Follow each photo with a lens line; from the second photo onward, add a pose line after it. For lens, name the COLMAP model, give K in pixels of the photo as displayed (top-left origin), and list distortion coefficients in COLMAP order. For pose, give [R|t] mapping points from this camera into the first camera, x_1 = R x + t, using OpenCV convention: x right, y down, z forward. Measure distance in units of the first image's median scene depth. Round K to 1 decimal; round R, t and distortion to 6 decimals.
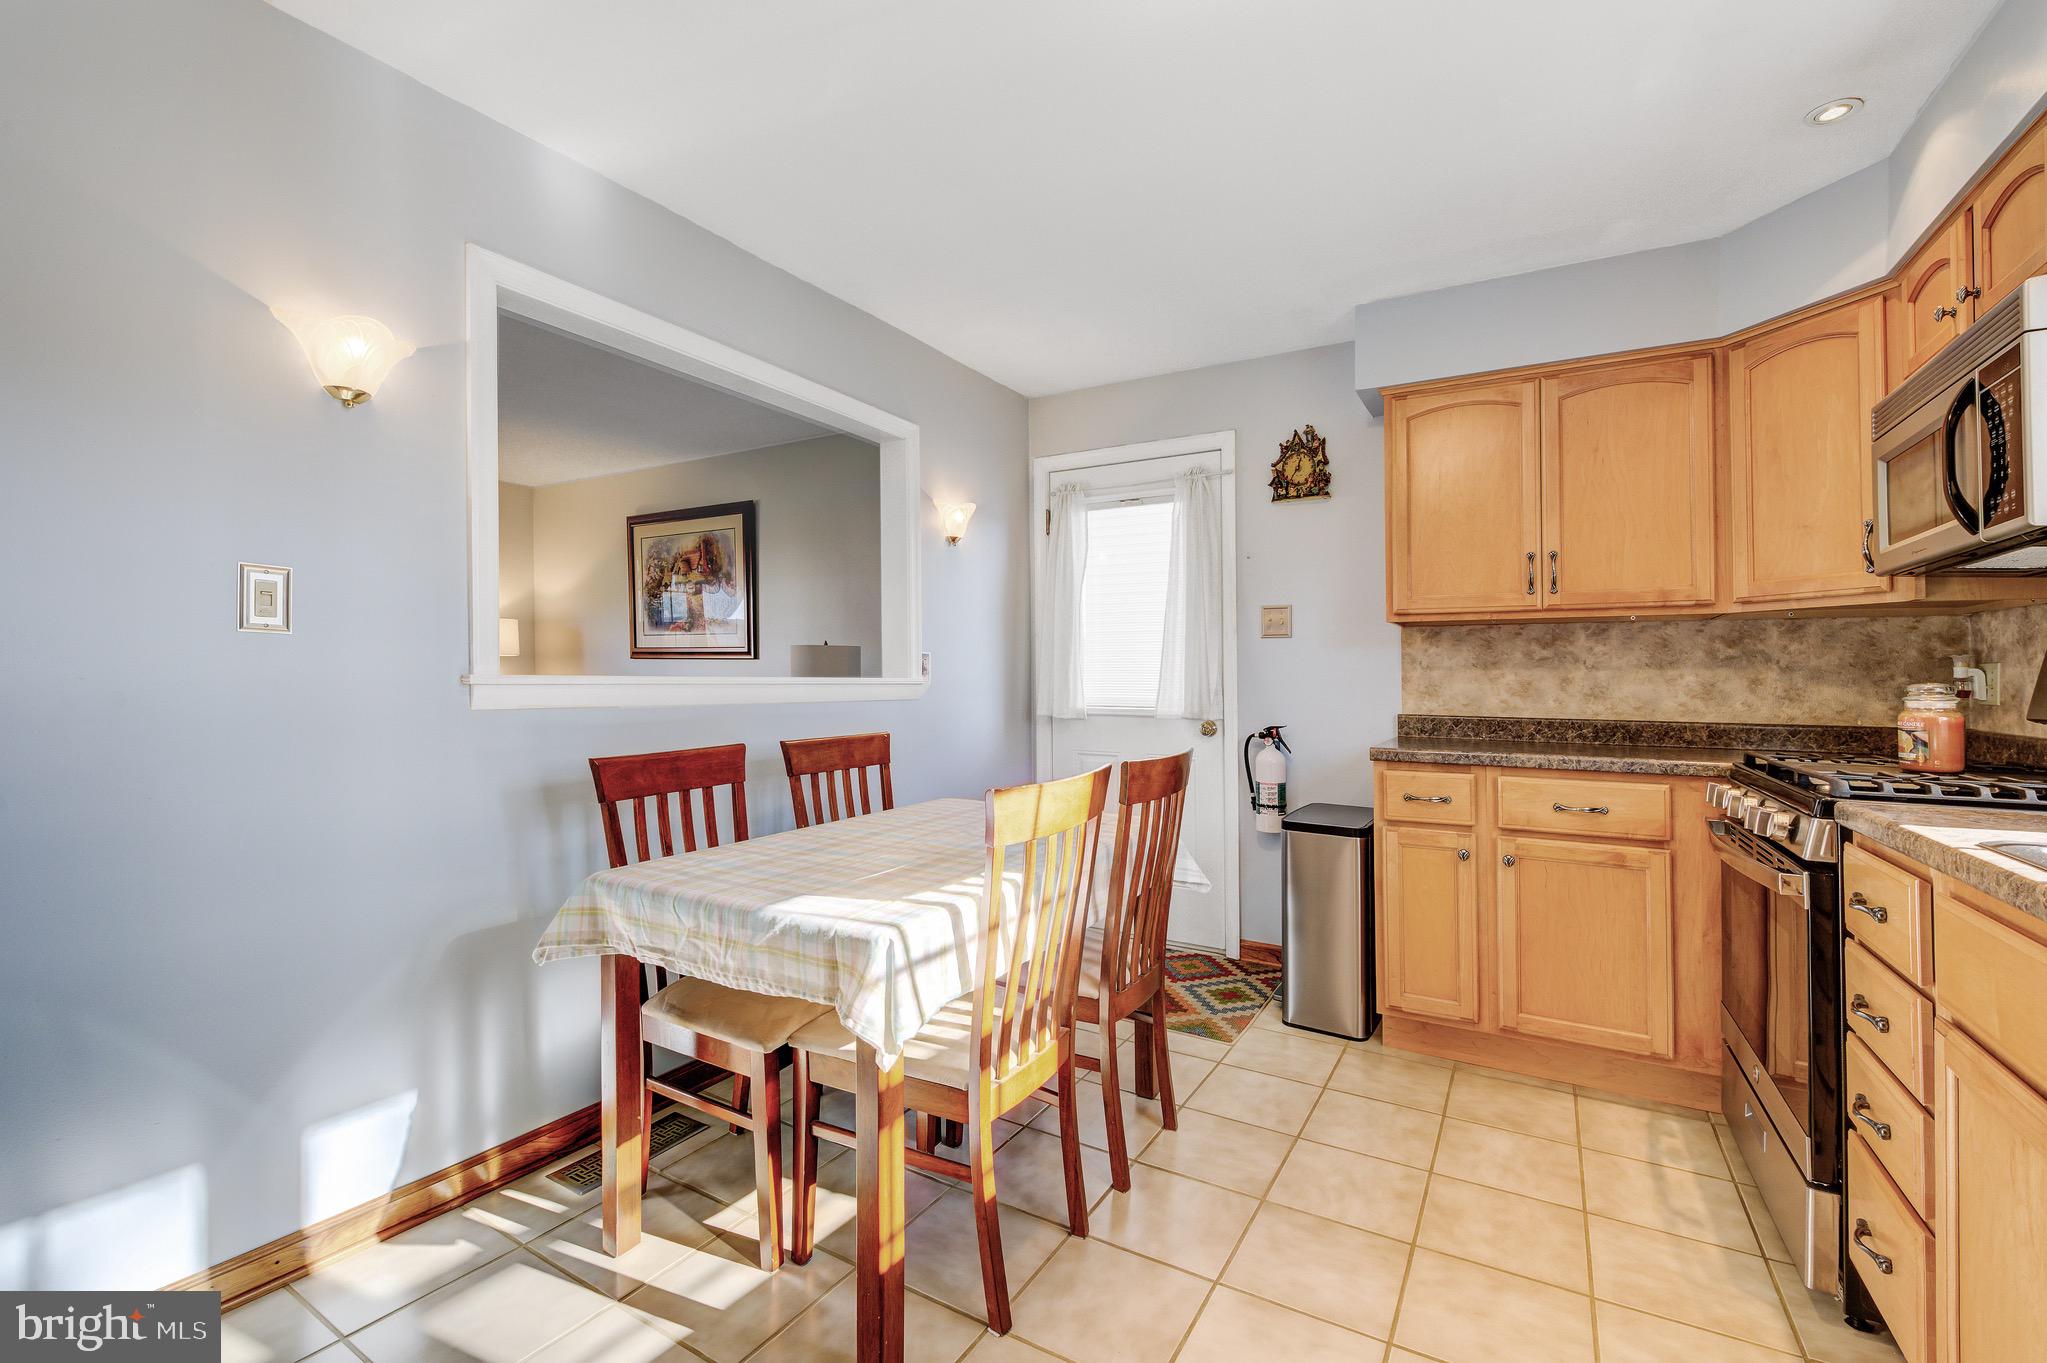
lens RADIAL K [[854.2, 0, 1023.5], [0, 854.2, 681.5], [0, 0, 1]] dist [-0.023456, -0.000223]
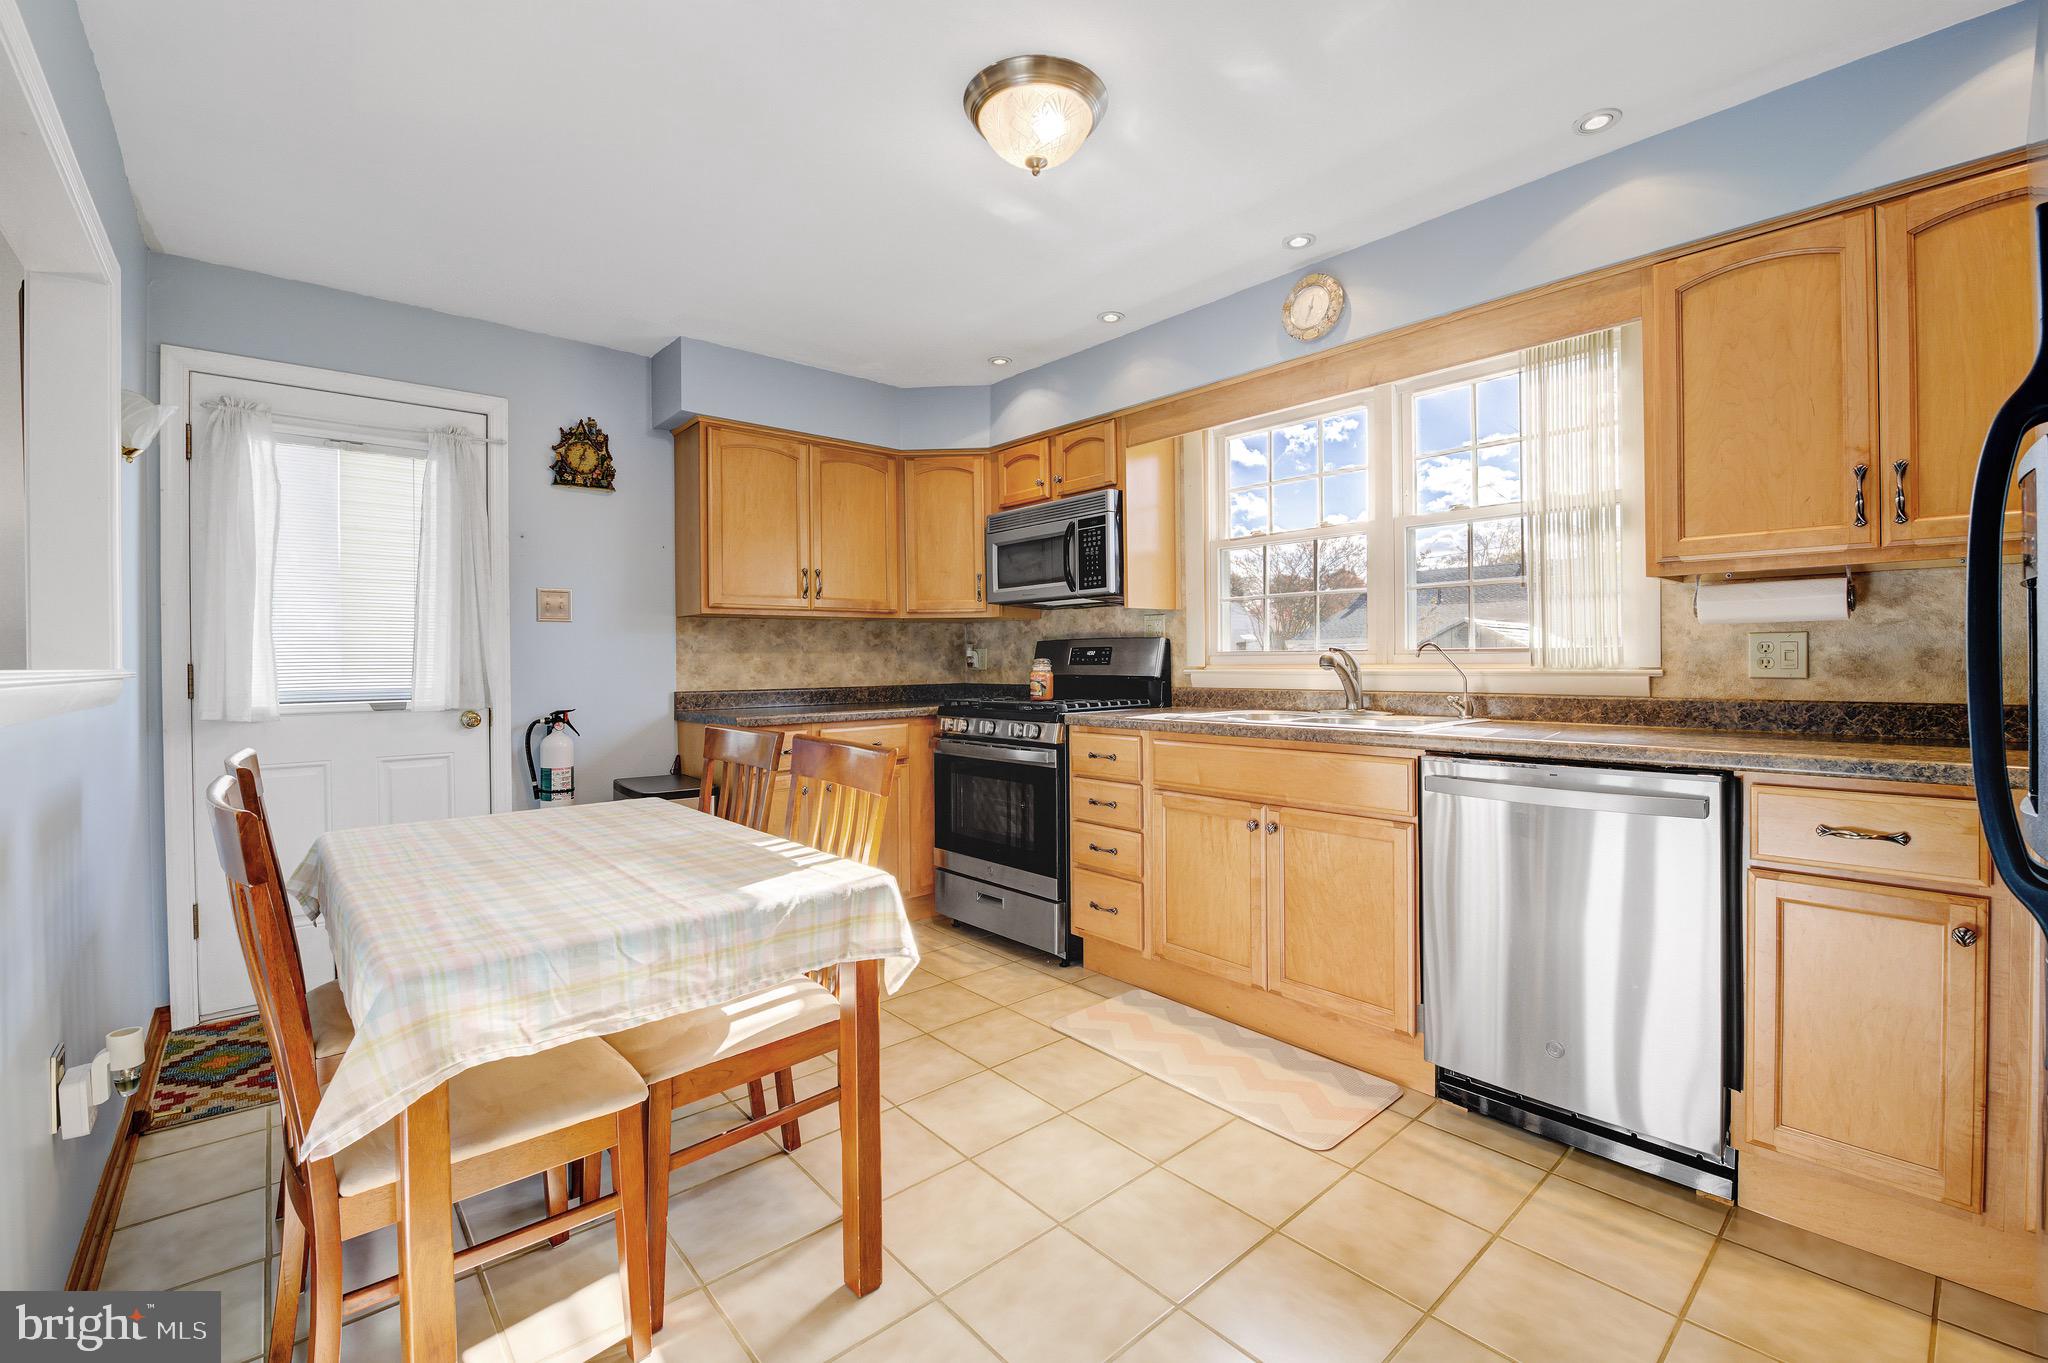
lens RADIAL K [[858.9, 0, 1017.3], [0, 858.9, 651.8], [0, 0, 1]] dist [0.000341, -0.000093]
pose [[0.327975, -0.001518, 0.944685, -0.545871], [0.016380, 0.999858, -0.004081, -0.004003], [-0.944544, 0.016812, 0.327953, 0.190829]]
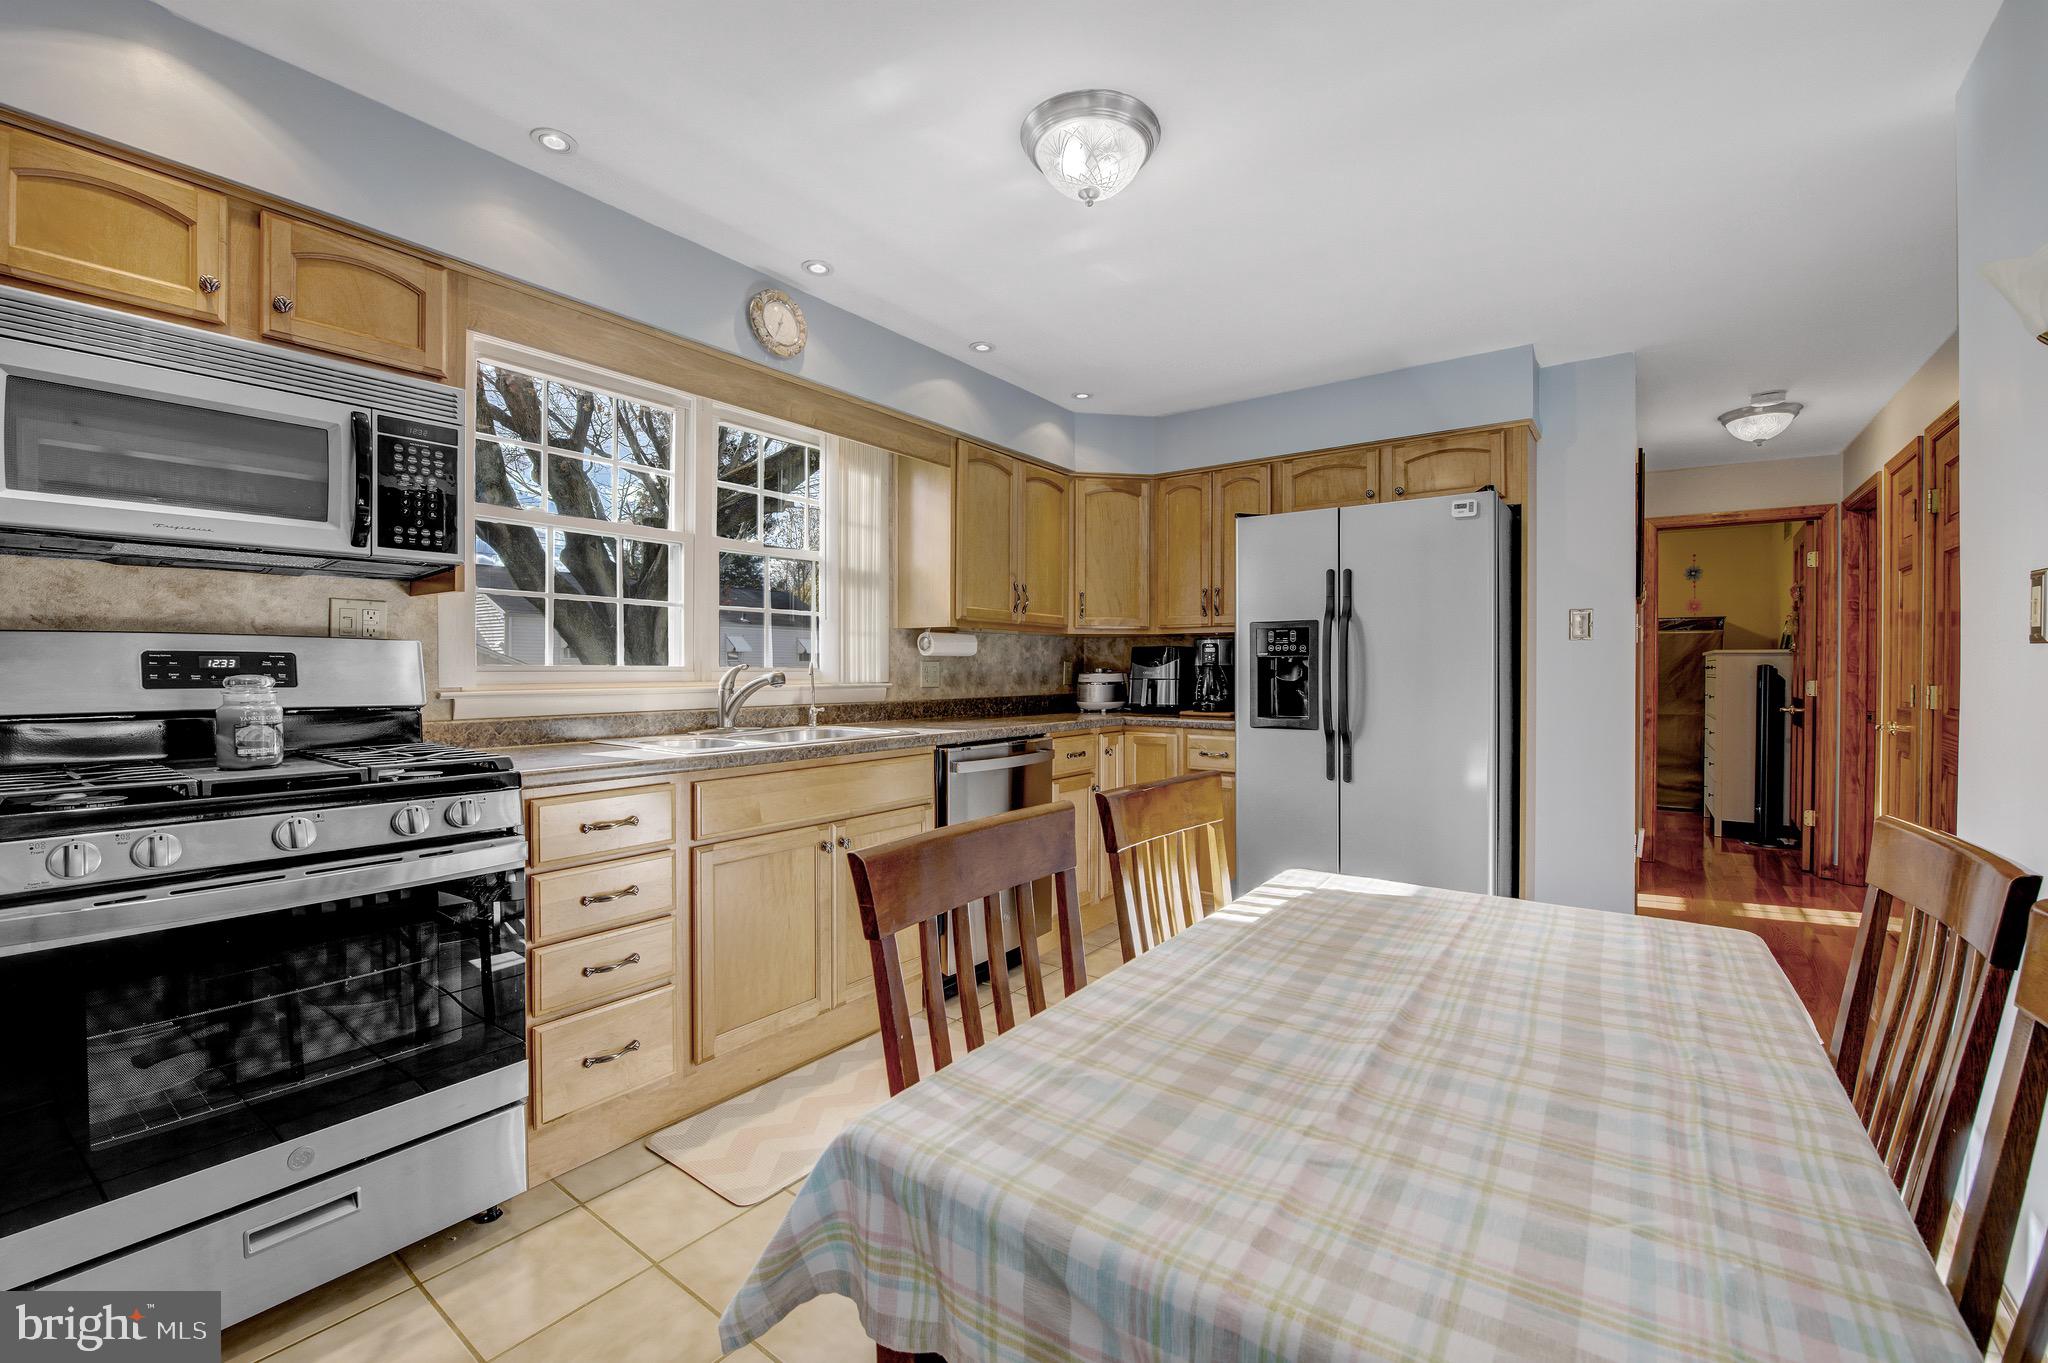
lens RADIAL K [[854.6, 0, 1024.0], [0, 854.6, 681.5], [0, 0, 1]] dist [-0.023456, -0.000223]
pose [[-0.993358, 0.003213, 0.115016, 0.053184], [0.004883, 0.999887, 0.014235, -0.000636], [-0.114957, 0.014702, -0.993262, 1.045358]]
